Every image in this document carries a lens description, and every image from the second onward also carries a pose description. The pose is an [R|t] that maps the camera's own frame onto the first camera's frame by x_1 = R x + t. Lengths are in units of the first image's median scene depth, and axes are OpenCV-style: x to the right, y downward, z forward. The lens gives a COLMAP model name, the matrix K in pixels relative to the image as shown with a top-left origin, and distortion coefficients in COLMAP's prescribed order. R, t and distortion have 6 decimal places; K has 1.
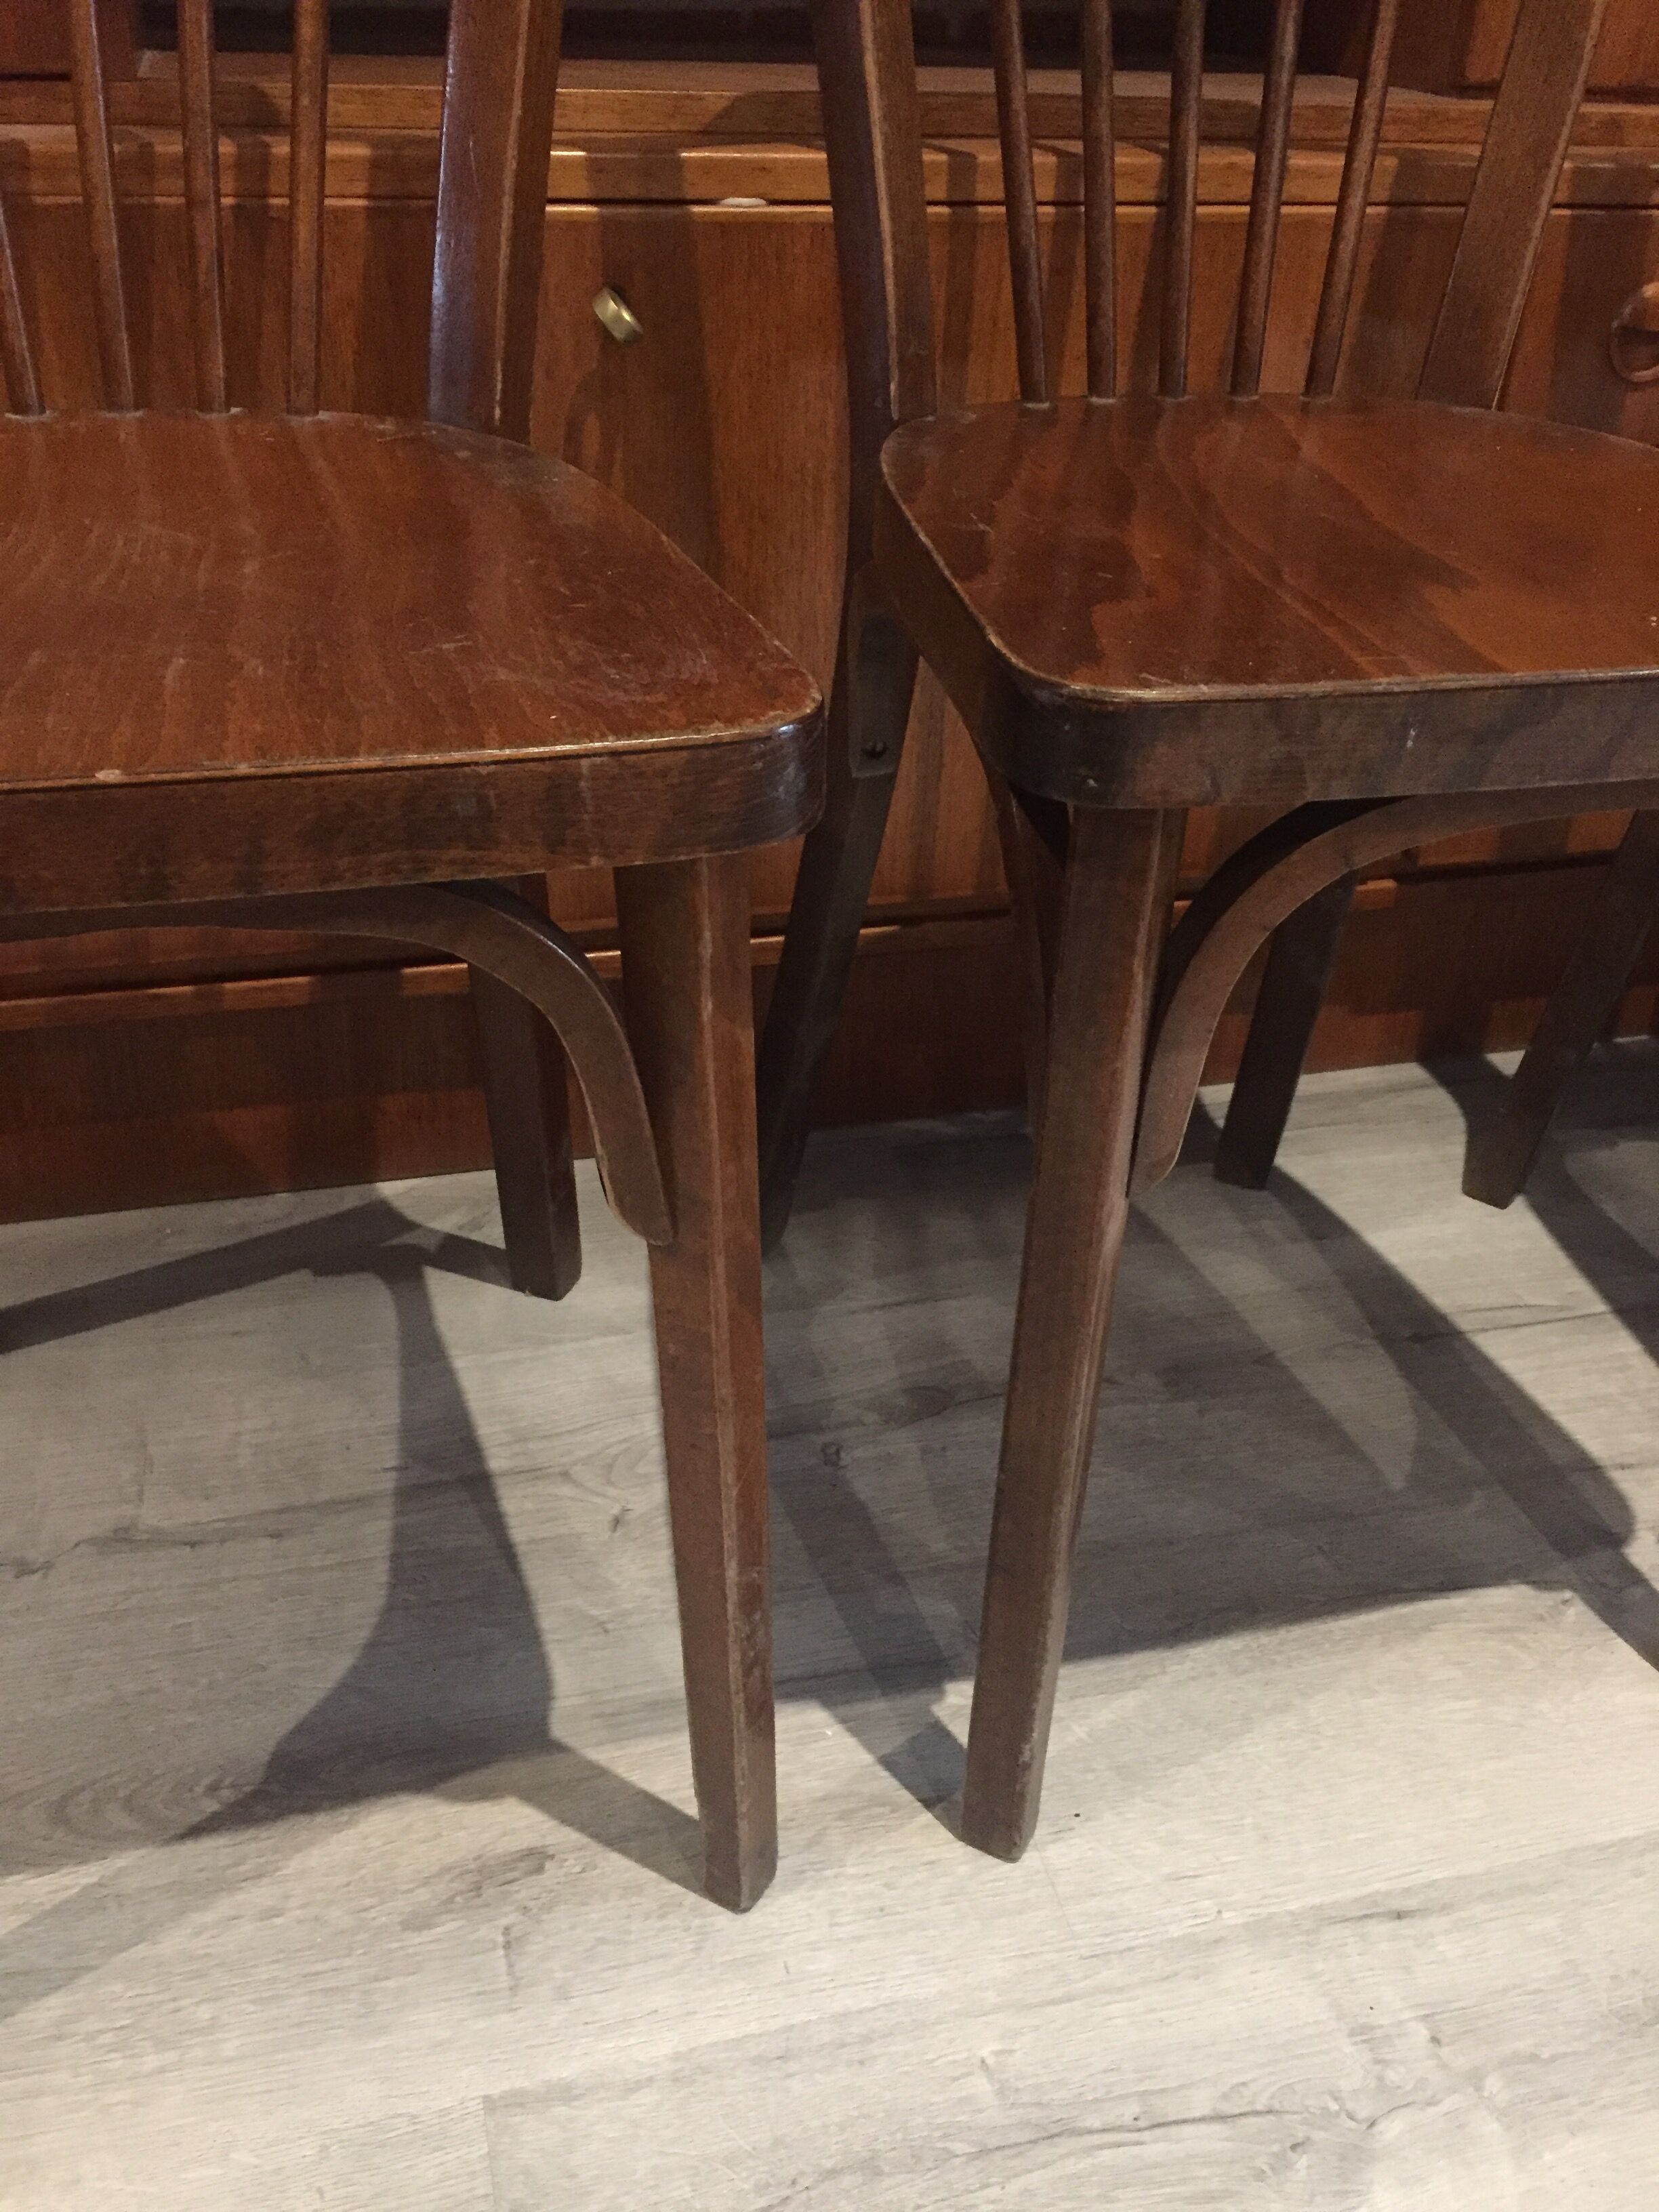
lens RADIAL K [[1905.4, 0, 821.7], [0, 1905.4, 1109.3], [0, 0, 1]] dist [0.060265, -0.107559]
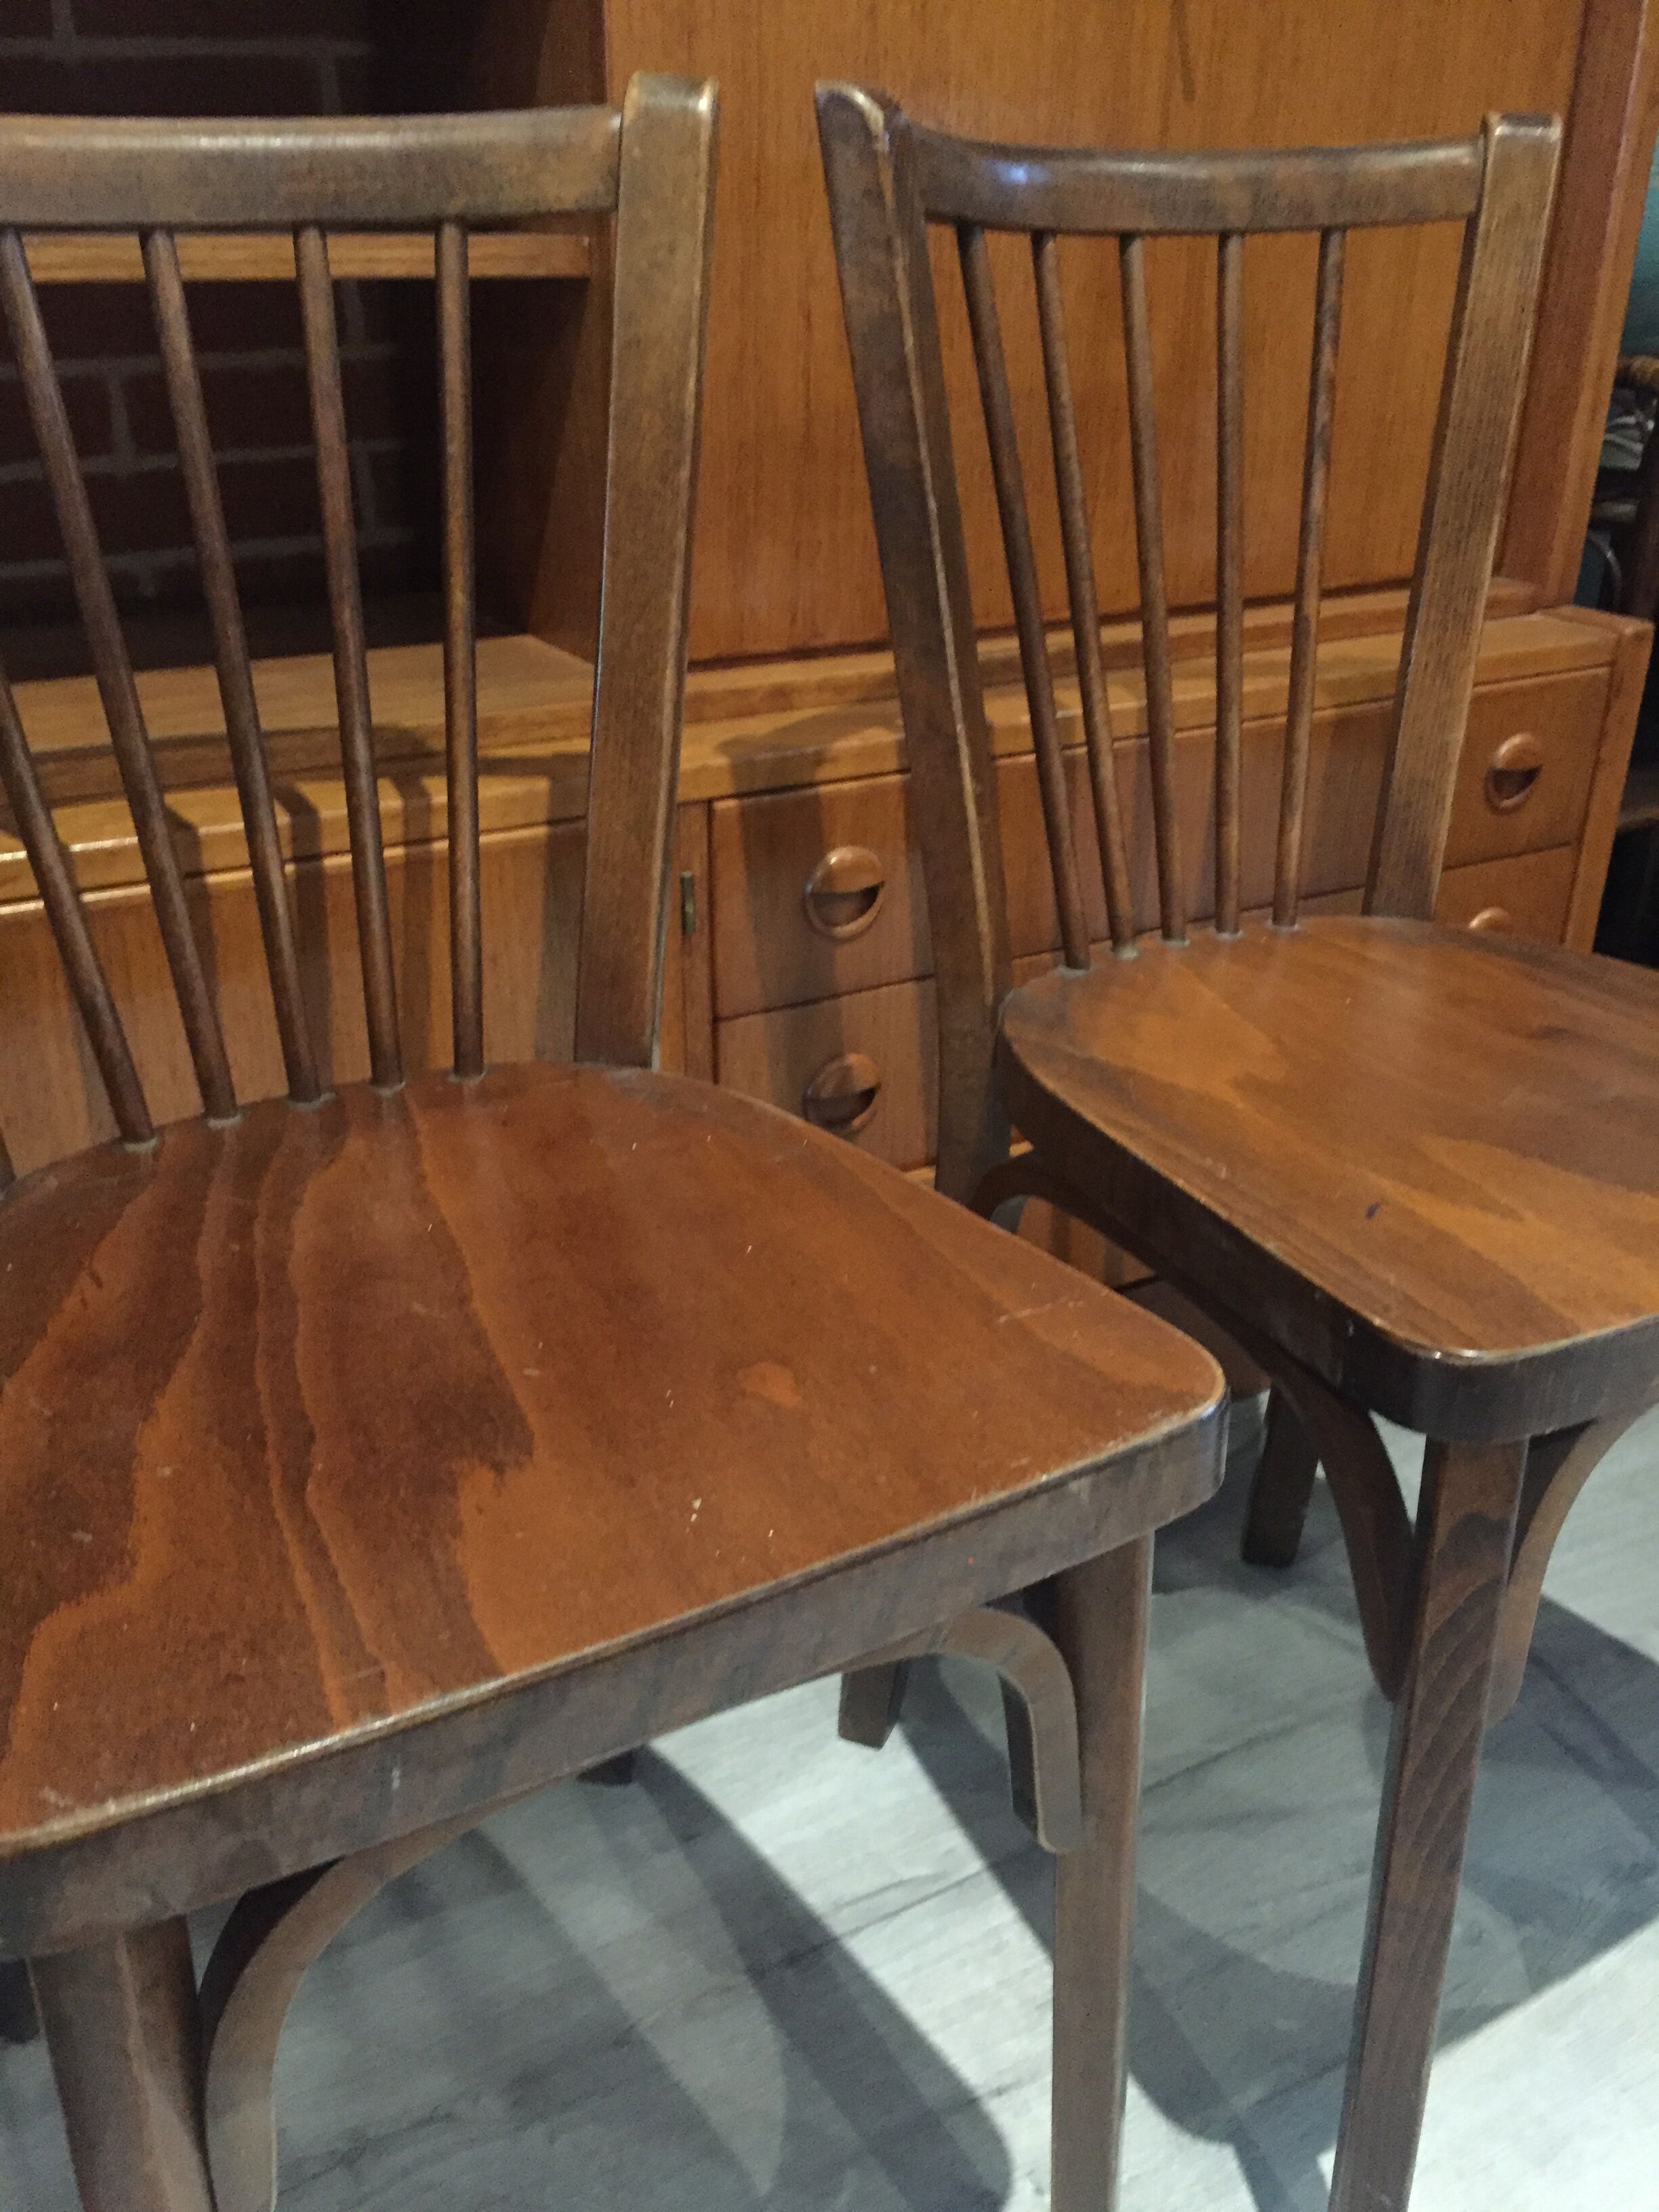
lens RADIAL K [[1905.4, 0, 835.8], [0, 1905.4, 1093.0], [0, 0, 1]] dist [0.060265, -0.107559]
pose [[0.962167, -0.136622, 0.235729, 0.186950], [0.165578, 0.980300, -0.107682, -0.205736], [-0.216374, 0.142640, 0.965835, 0.041562]]
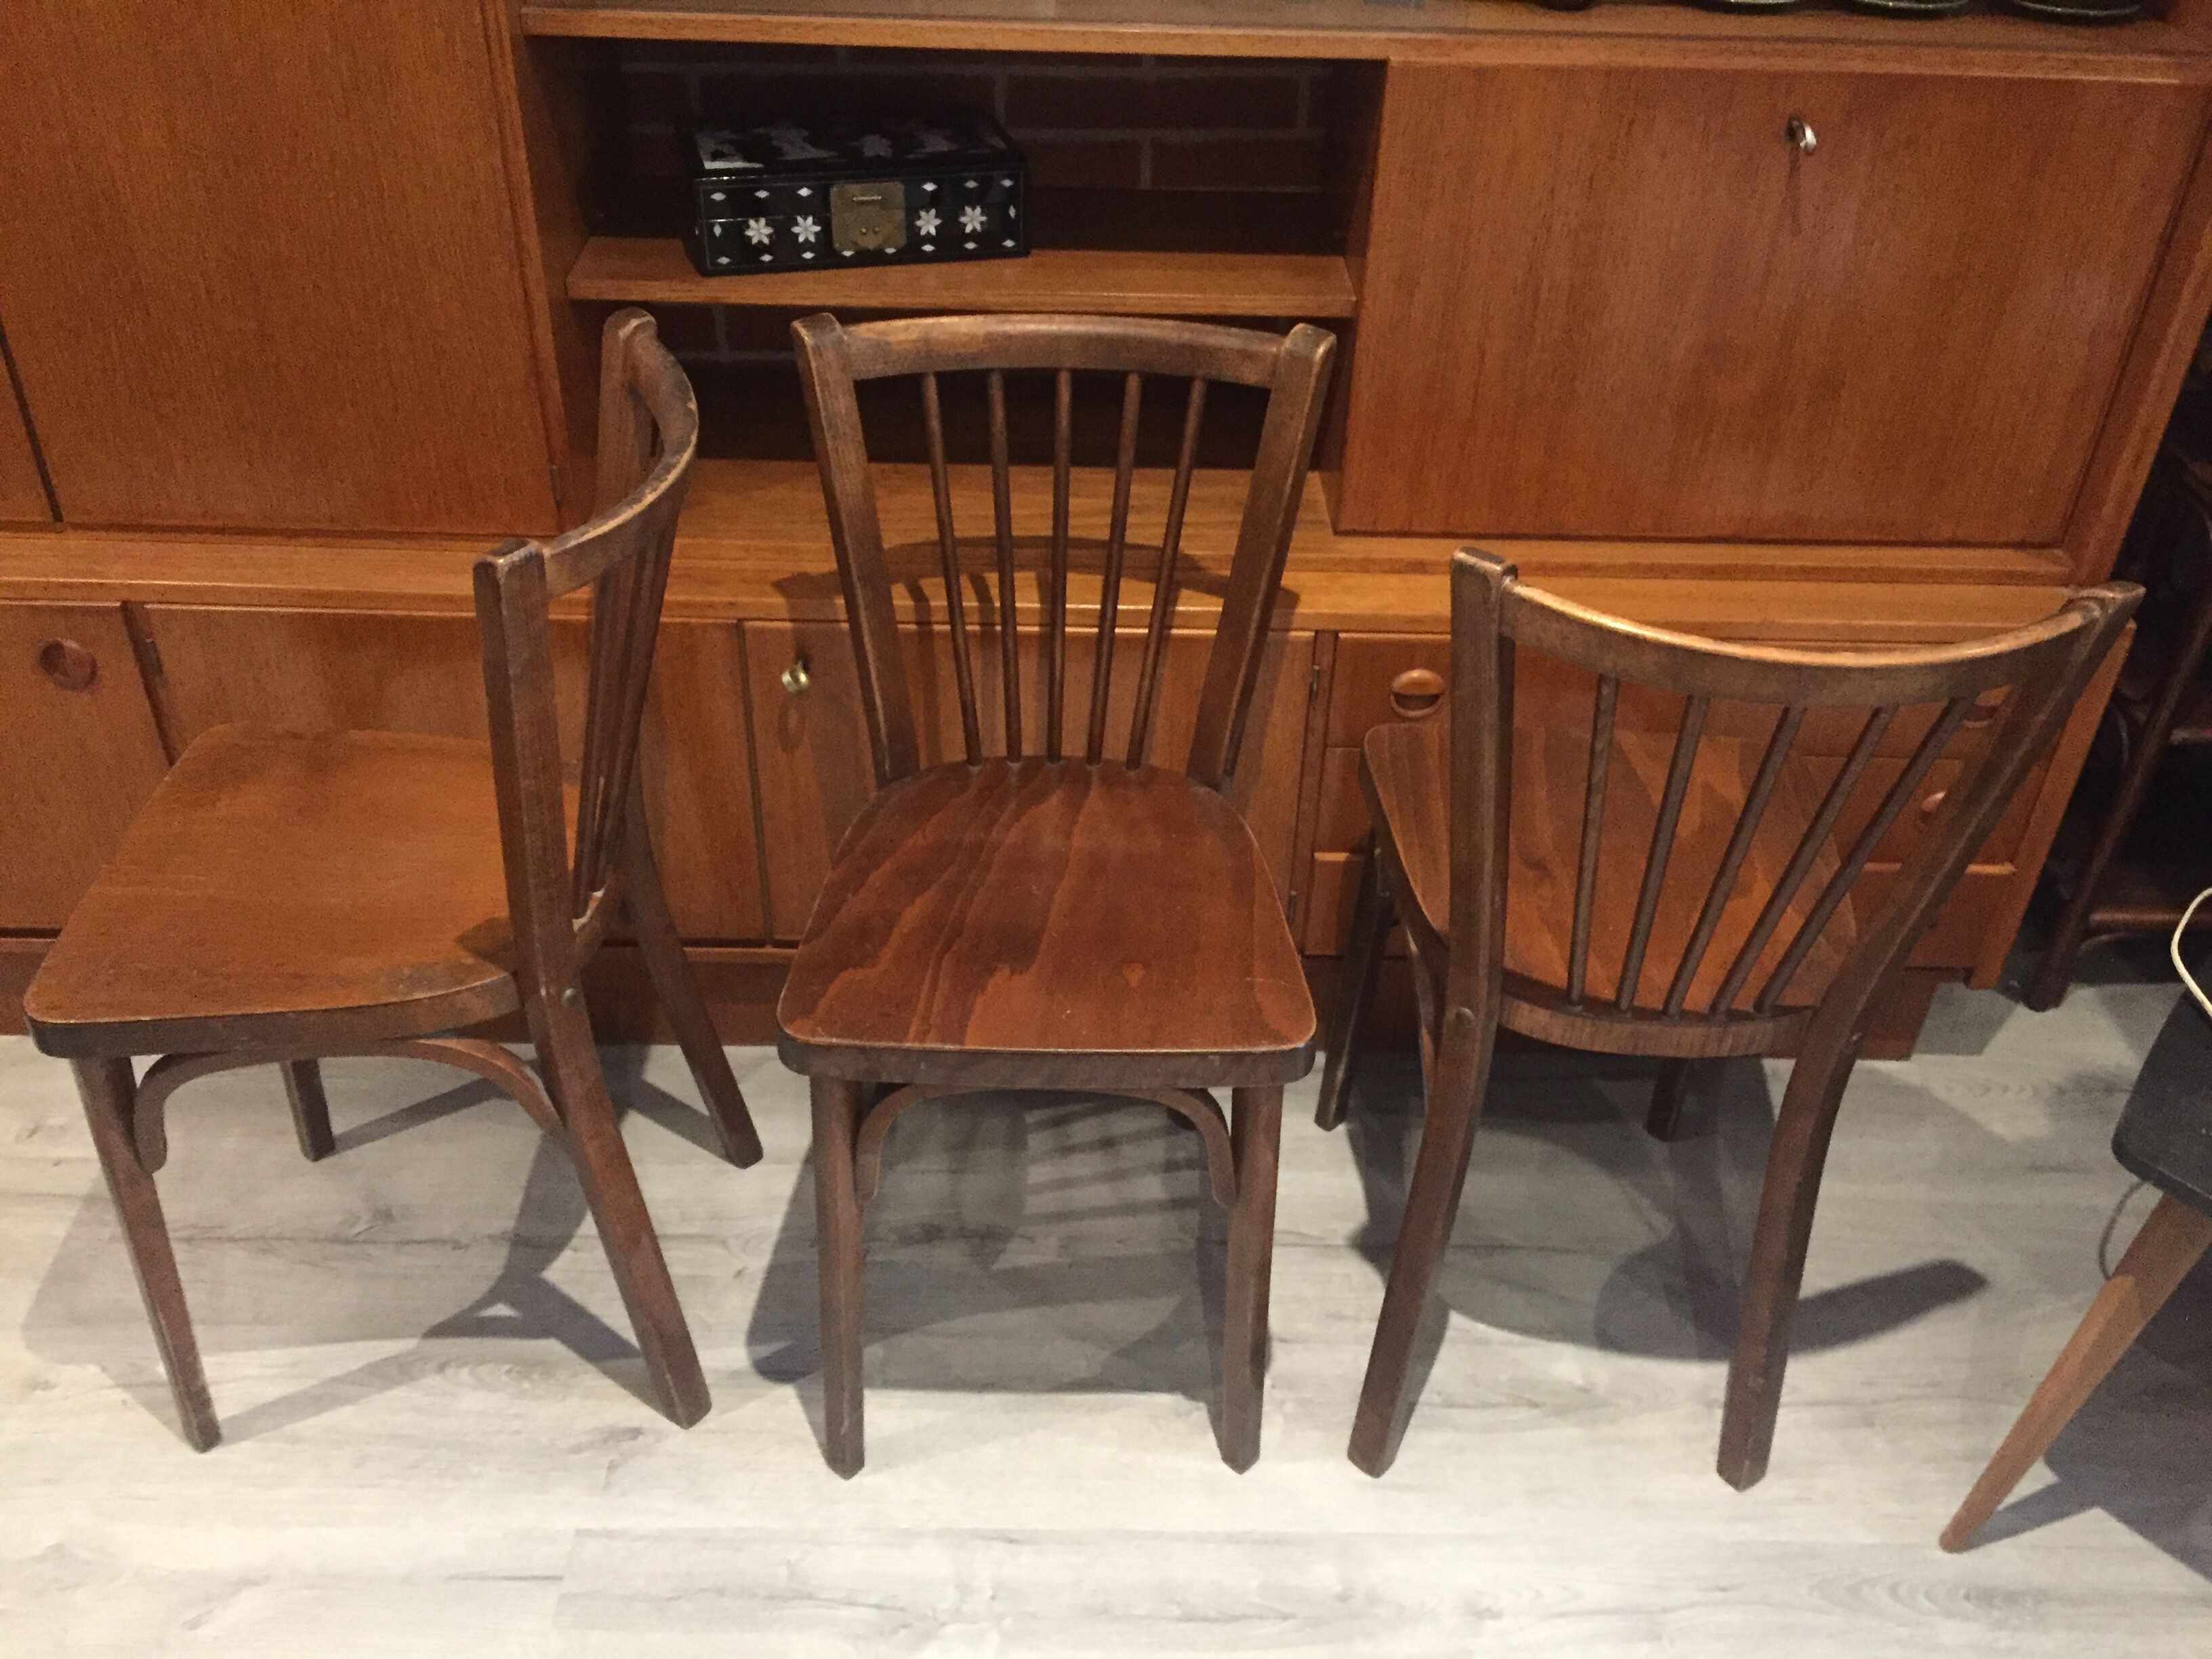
lens RADIAL K [[1905.4, 0, 1111.4], [0, 1905.4, 813.0], [0, 0, 1]] dist [0.060265, -0.107559]
pose [[0.970451, 0.135291, -0.199802, 0.556329], [-0.126323, 0.990348, 0.057034, -0.385767], [0.205590, -0.030109, 0.978175, -0.770981]]
